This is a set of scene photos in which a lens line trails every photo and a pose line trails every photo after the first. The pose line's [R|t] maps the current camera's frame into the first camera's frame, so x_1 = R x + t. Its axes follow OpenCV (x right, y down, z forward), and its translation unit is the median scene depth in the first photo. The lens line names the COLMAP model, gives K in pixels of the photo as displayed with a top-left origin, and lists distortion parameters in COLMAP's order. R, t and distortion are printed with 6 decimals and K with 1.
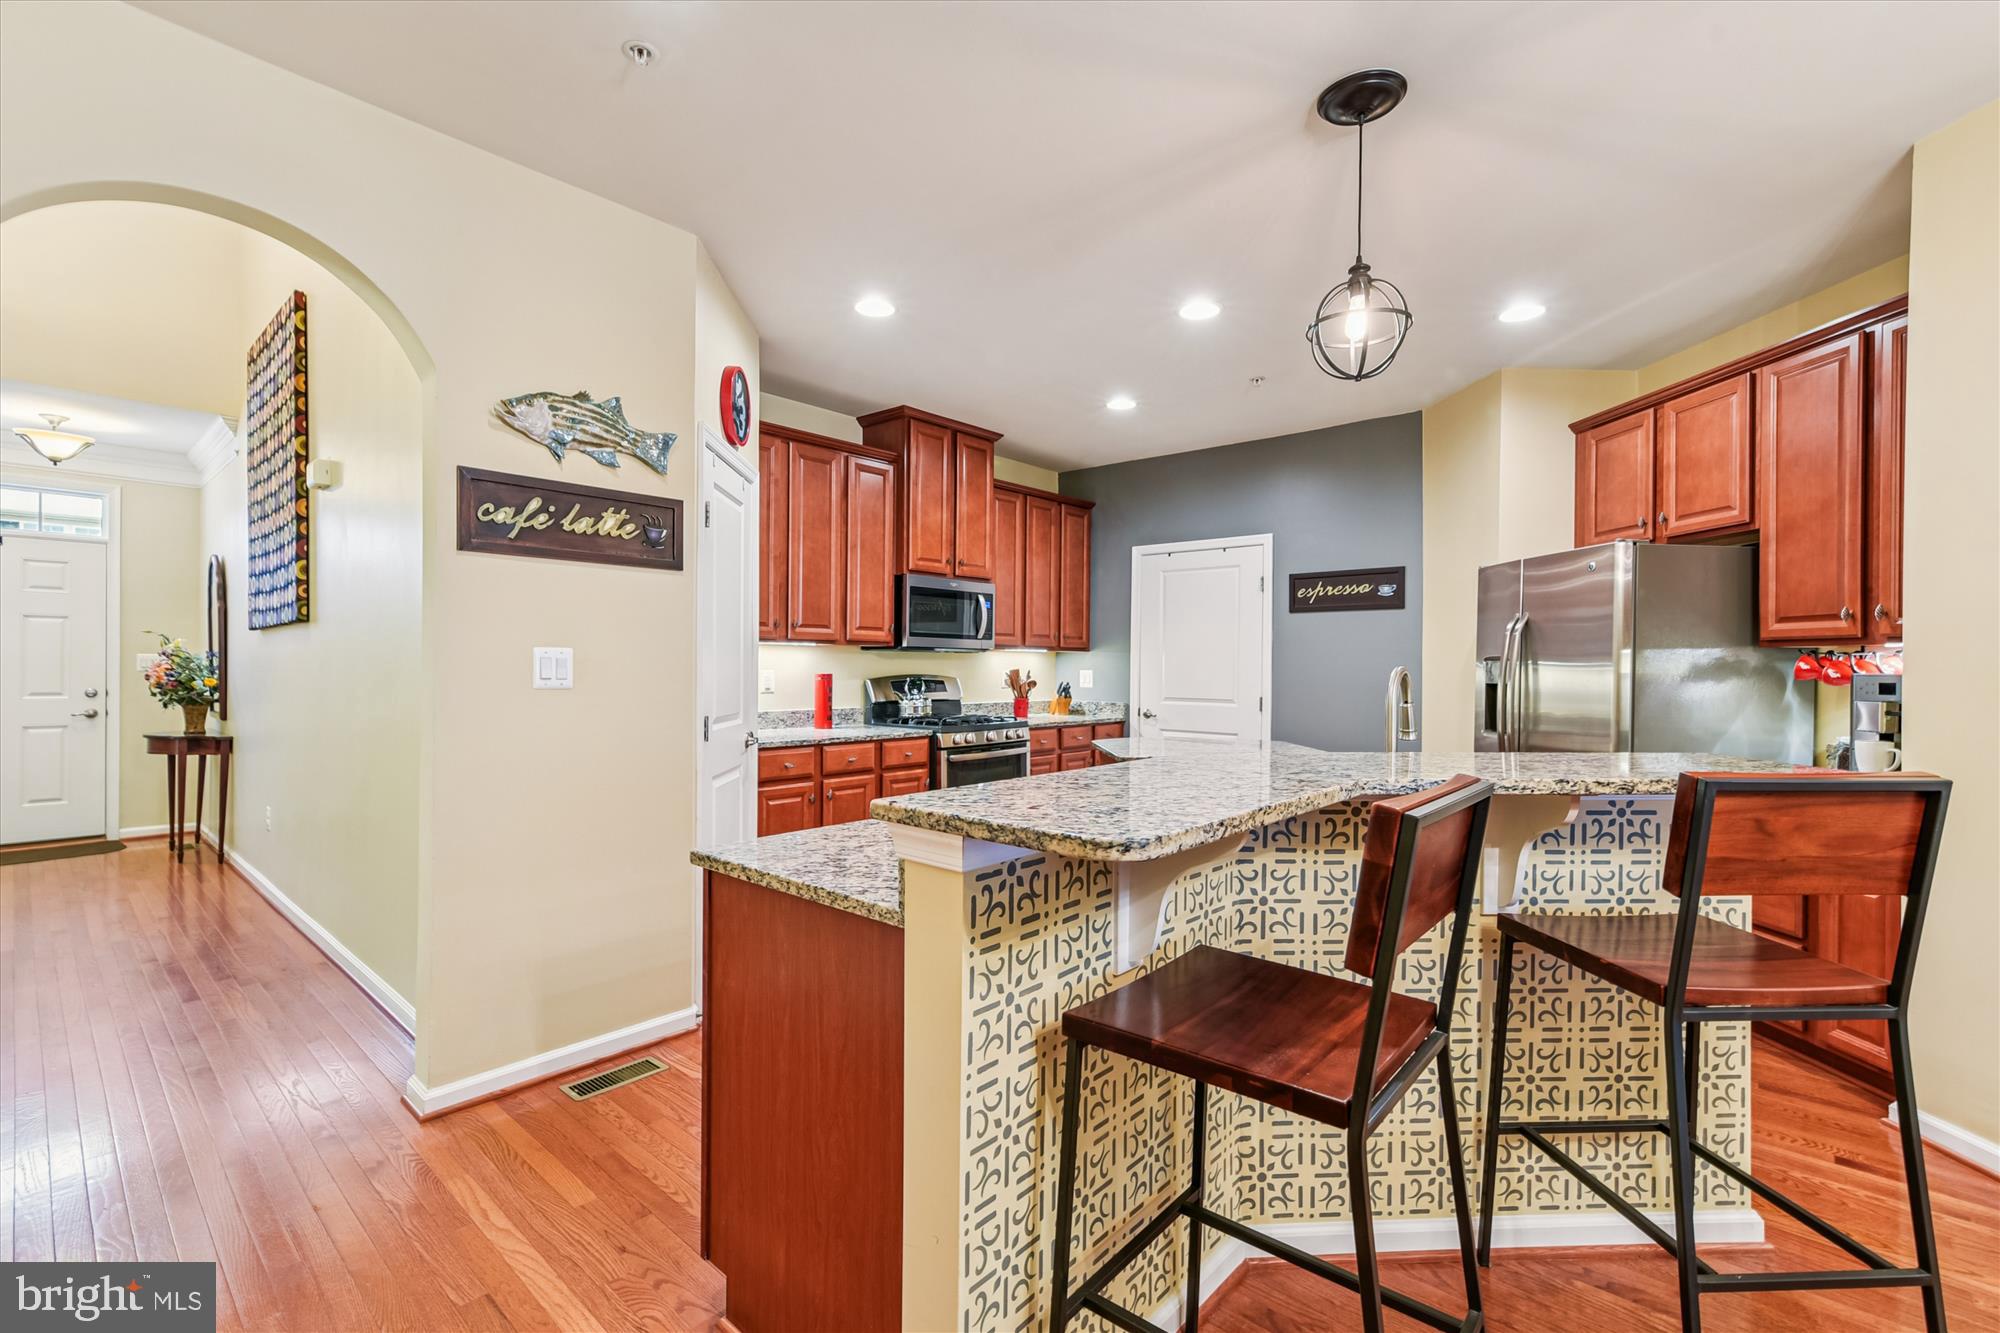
lens RADIAL K [[929.0, 0, 990.3], [0, 929.0, 672.9], [0, 0, 1]] dist [0.009648, -0.000847]
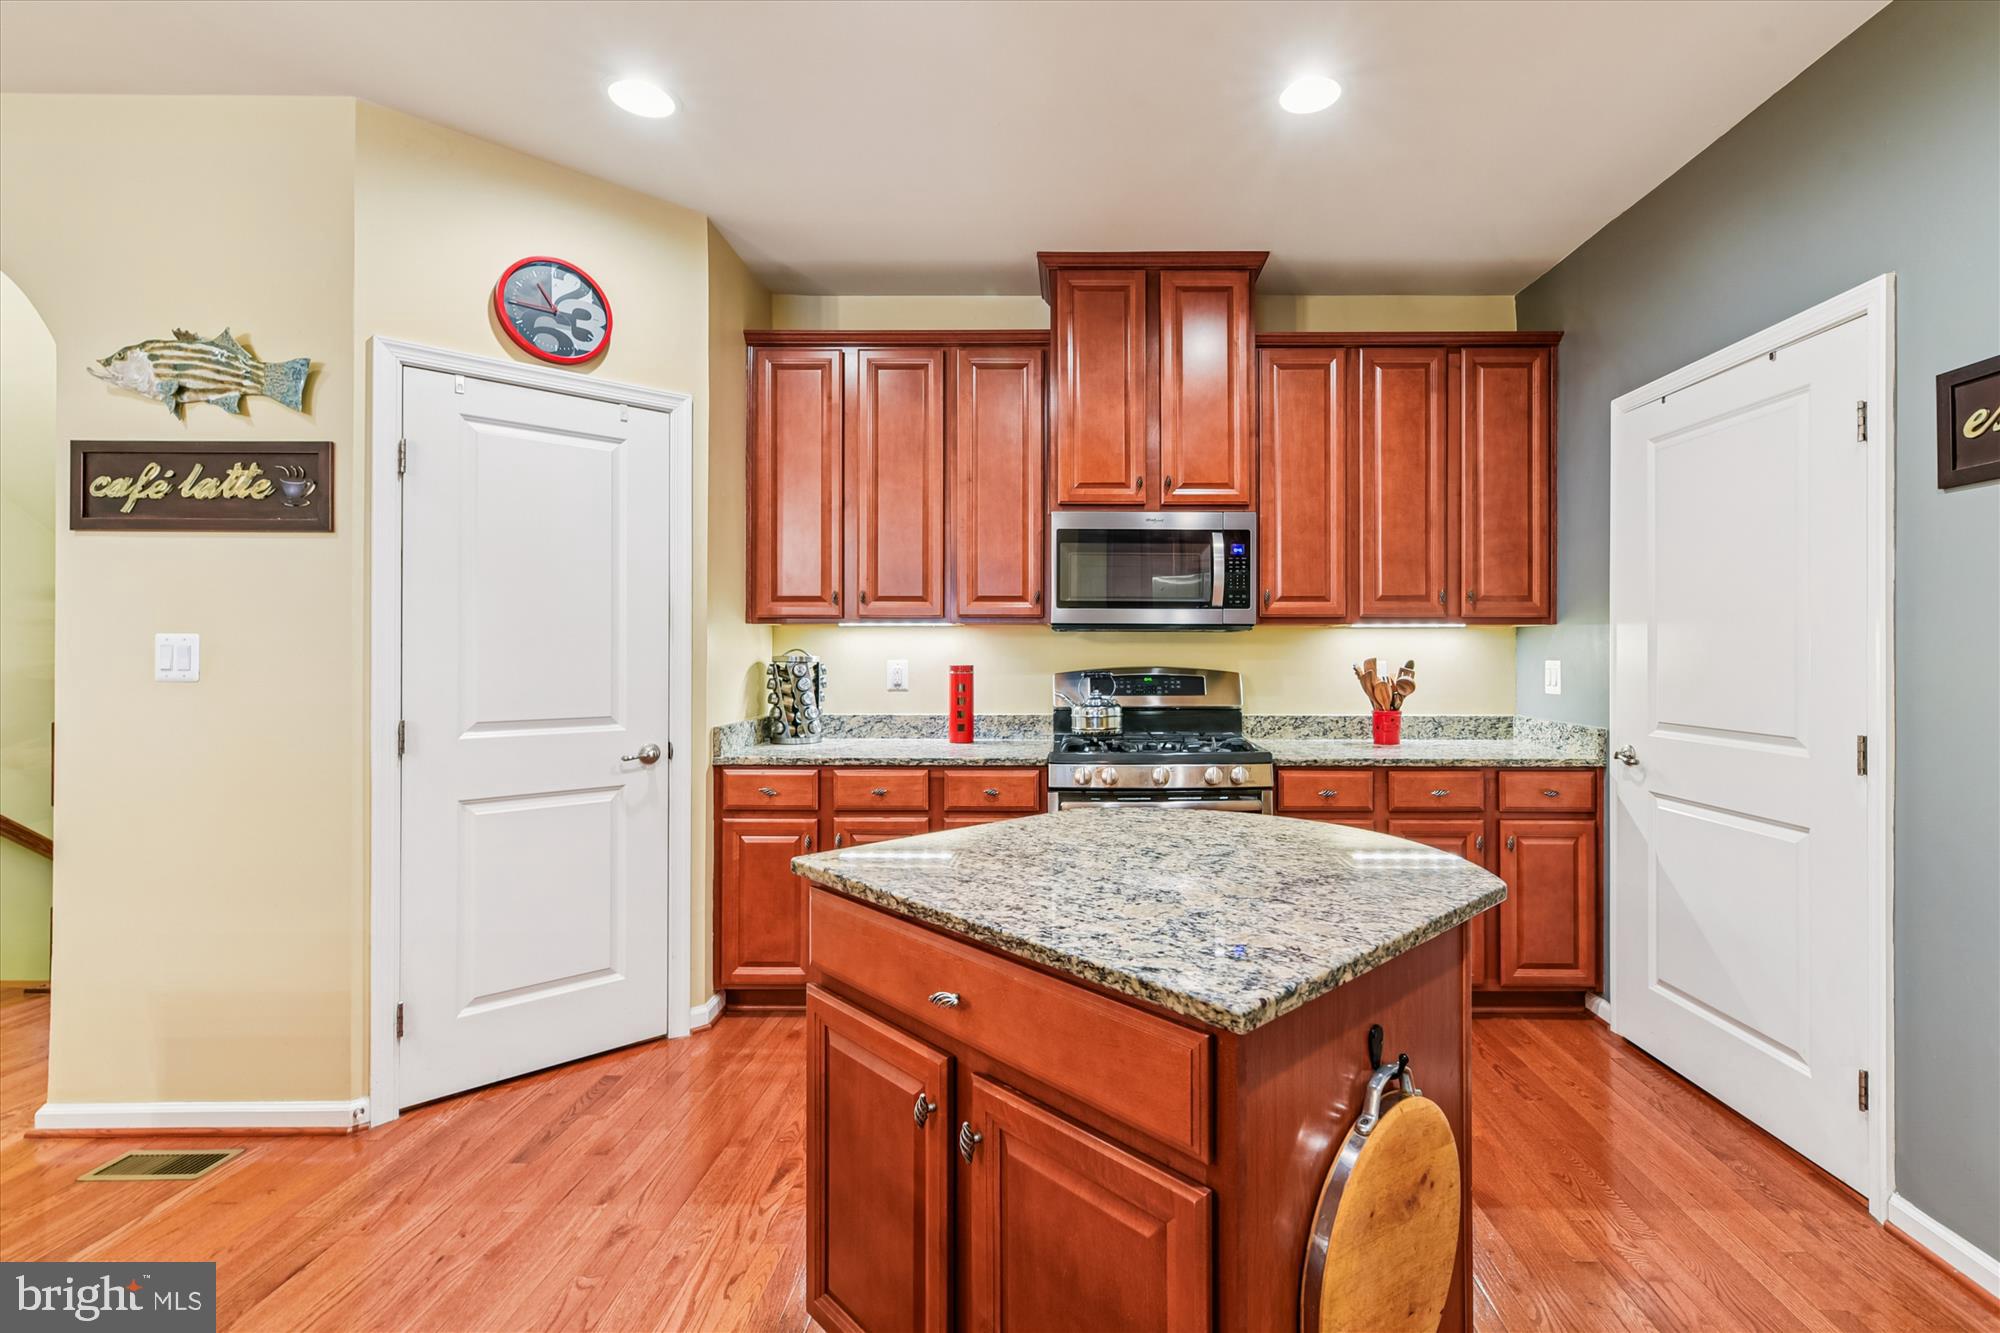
lens RADIAL K [[929.0, 0, 1030.8], [0, 929.0, 656.2], [0, 0, 1]] dist [0.009648, -0.000847]
pose [[0.651440, -0.002950, -0.758694, 0.398585], [-0.003097, 0.999974, -0.006547, -0.001523], [0.758694, 0.006615, 0.651414, 0.580701]]
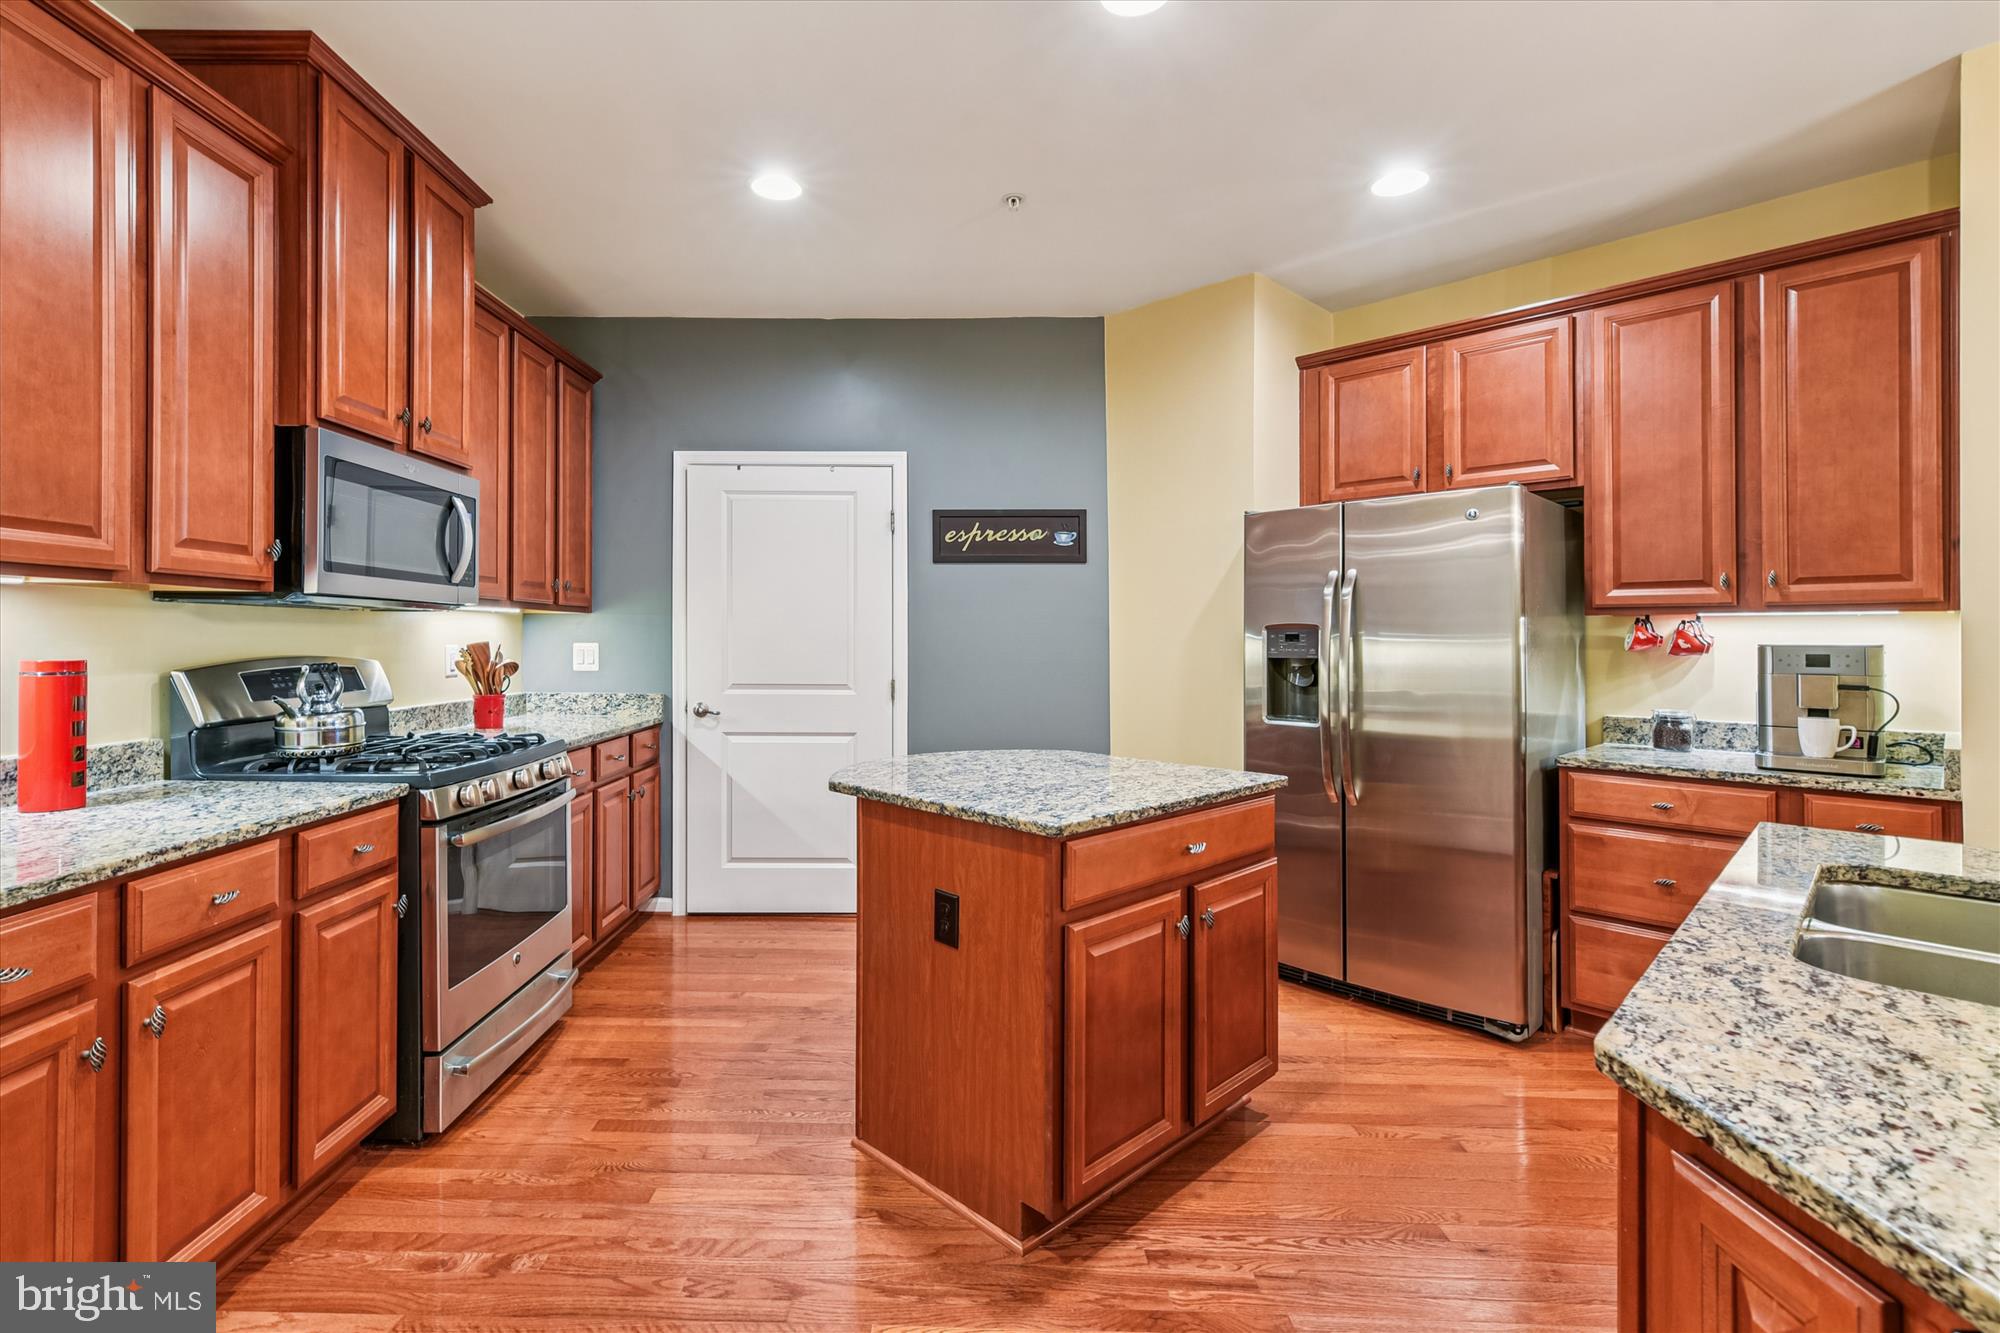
lens RADIAL K [[929.0, 0, 963.5], [0, 929.0, 635.5], [0, 0, 1]] dist [0.009648, -0.000847]
pose [[0.743749, -0.002037, 0.668456, -0.160737], [0.006104, 0.999974, -0.003743, -0.005437], [-0.668431, 0.006864, 0.743743, 0.485122]]
